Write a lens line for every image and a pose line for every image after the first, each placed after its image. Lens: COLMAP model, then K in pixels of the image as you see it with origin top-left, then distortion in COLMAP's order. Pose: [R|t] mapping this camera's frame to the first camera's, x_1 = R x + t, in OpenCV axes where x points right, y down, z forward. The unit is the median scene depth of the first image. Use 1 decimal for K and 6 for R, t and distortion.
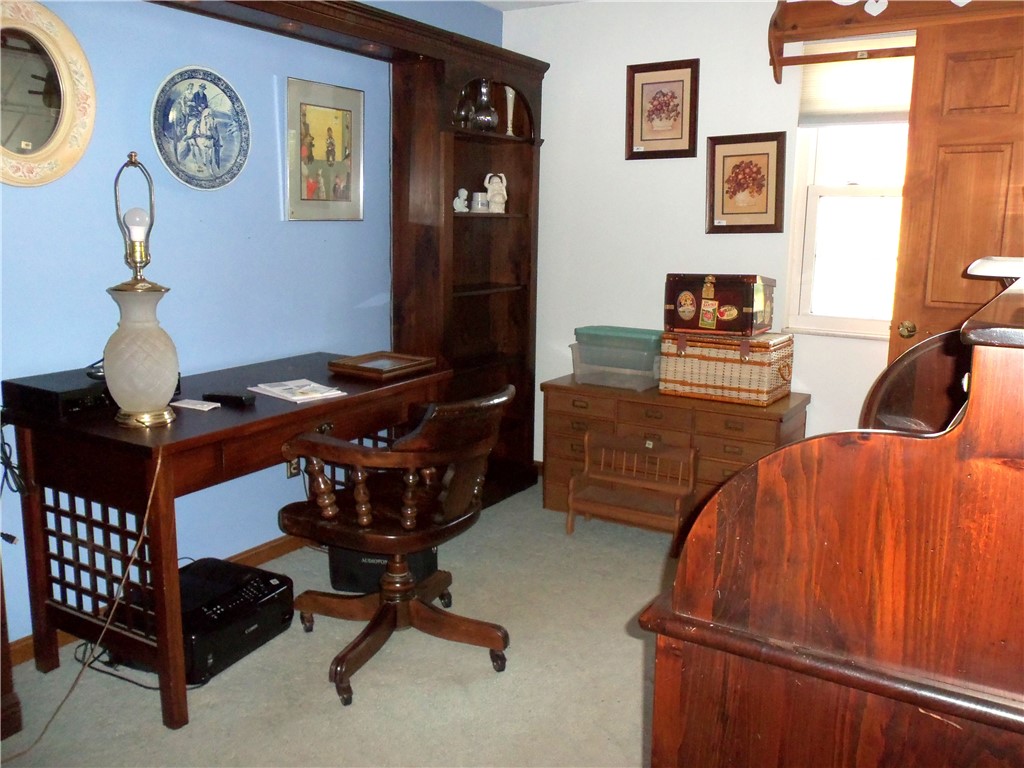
lens RADIAL K [[870.4, 0, 530.0], [0, 870.4, 376.1], [0, 0, 1]] dist [-0.088777, 0.127750]
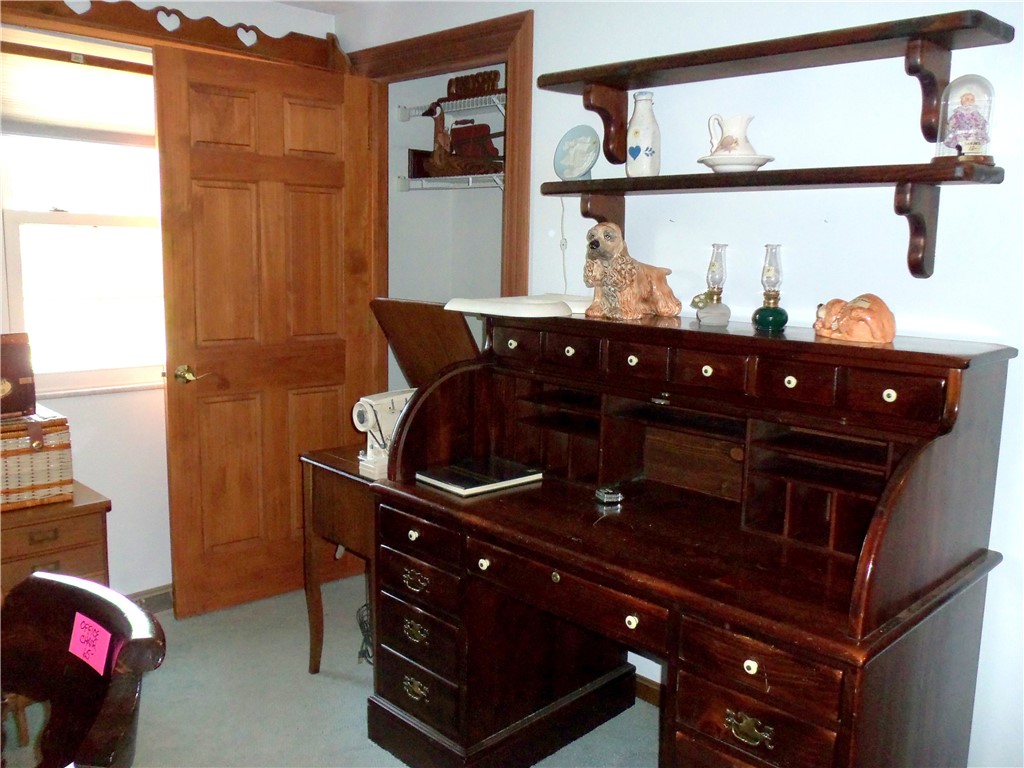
lens RADIAL K [[870.4, 0, 530.0], [0, 870.4, 376.1], [0, 0, 1]] dist [-0.088777, 0.127750]
pose [[0.235616, -0.148399, 0.960449, -0.363579], [0.146821, 0.982365, 0.115767, -0.105390], [-0.960692, 0.113738, 0.253249, 0.413105]]
